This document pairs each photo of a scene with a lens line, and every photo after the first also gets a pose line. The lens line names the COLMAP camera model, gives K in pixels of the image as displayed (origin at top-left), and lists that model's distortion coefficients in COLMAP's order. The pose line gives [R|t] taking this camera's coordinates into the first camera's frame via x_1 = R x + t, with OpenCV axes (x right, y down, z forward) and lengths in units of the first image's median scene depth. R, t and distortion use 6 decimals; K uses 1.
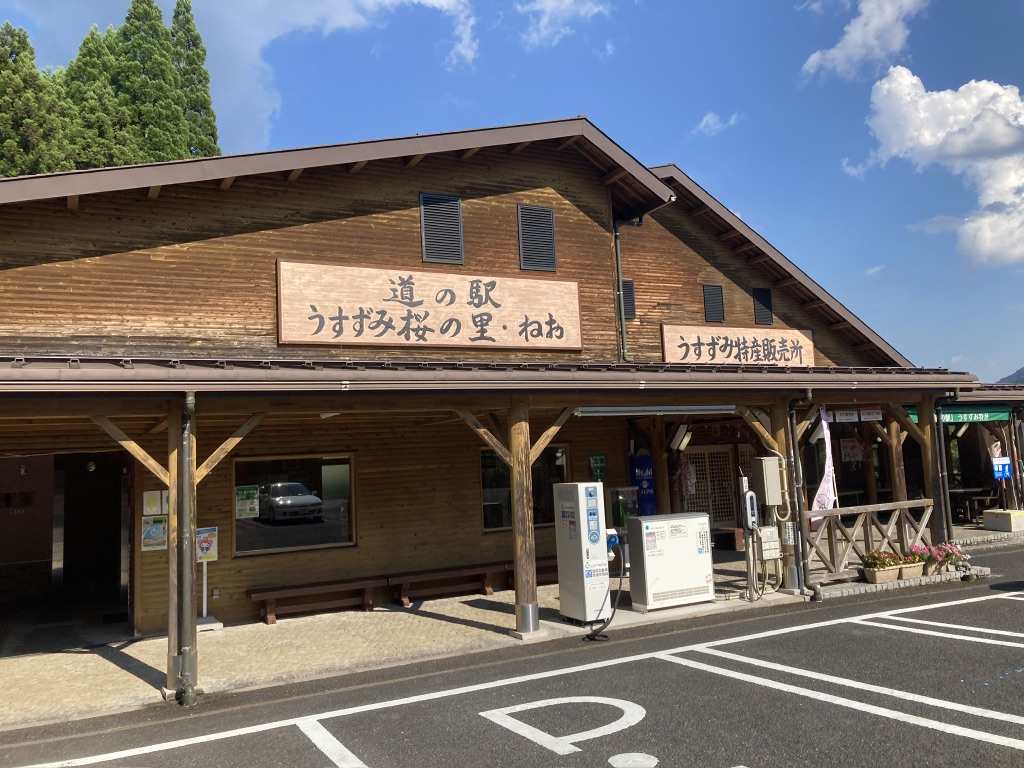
lens RADIAL K [[840.0, 0, 524.3], [0, 840.0, 364.8], [0, 0, 1]] dist [0.079004, -0.117234]
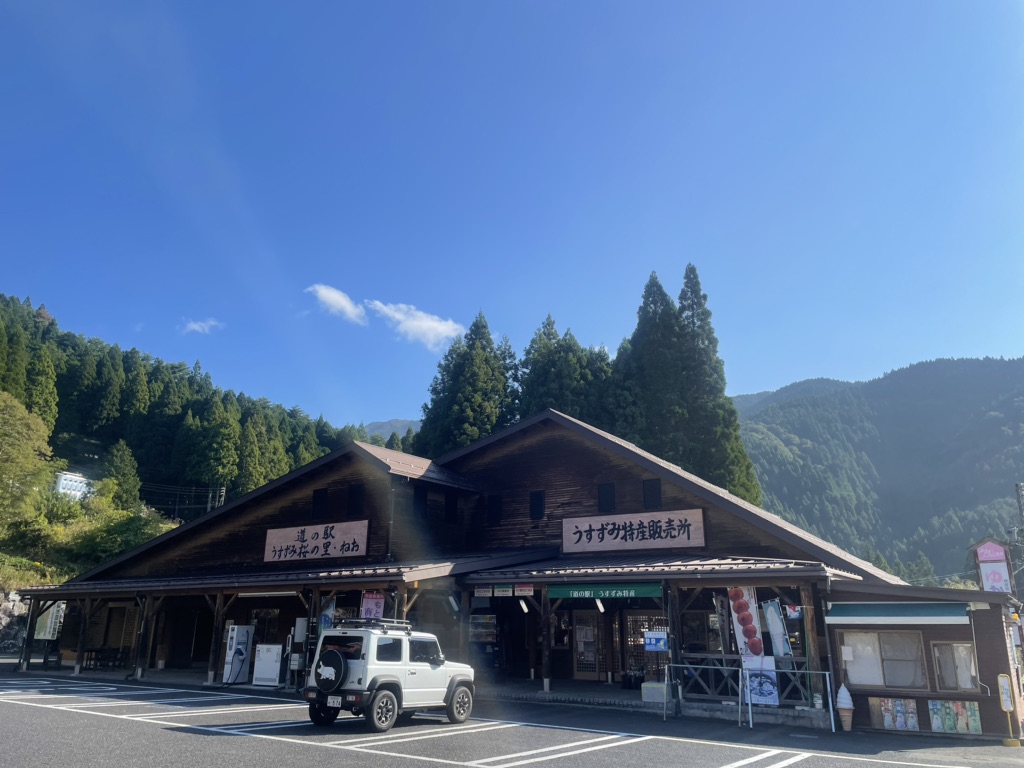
lens RADIAL K [[774.8, 0, 515.8], [0, 774.8, 363.6], [0, 0, 1]] dist [0.080925, -0.094613]
pose [[0.469025, -0.228535, -0.853104, 1.989852], [0.073578, 0.972694, -0.220119, -0.029852], [0.880114, 0.040471, 0.473033, 0.458562]]
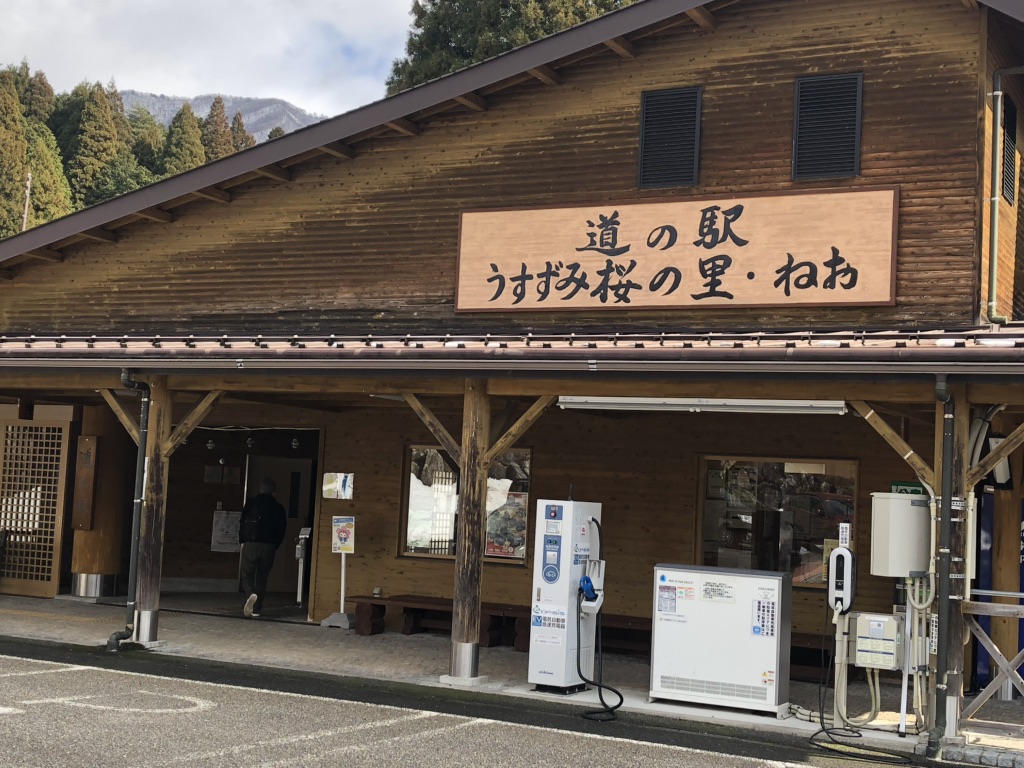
lens RADIAL K [[1475.1, 0, 503.9], [0, 1475.1, 394.1], [0, 0, 1]] dist [0.090988, 0.000000]
pose [[0.557183, 0.022658, -0.830081, 0.836466], [0.016523, 0.999127, 0.038363, 0.000115], [0.830225, -0.035091, 0.556322, 0.198946]]
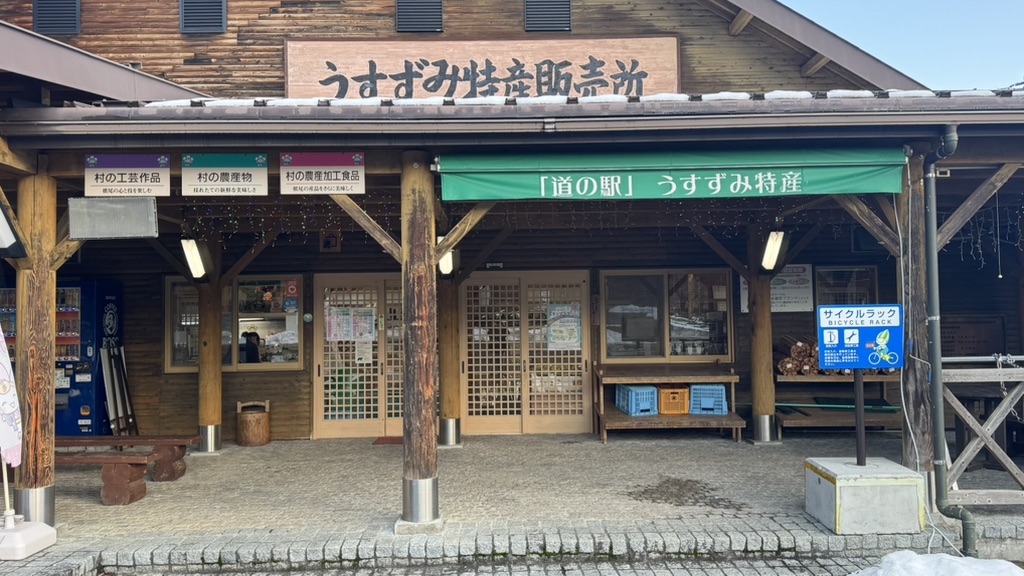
lens RADIAL K [[837.3, 0, 517.7], [0, 837.3, 290.7], [0, 0, 1]] dist [0.129585, -0.217135]
pose [[0.887160, 0.019201, -0.461063, 0.823239], [0.024330, 0.995798, 0.088284, 0.097123], [0.460821, -0.089539, 0.882965, 0.890692]]
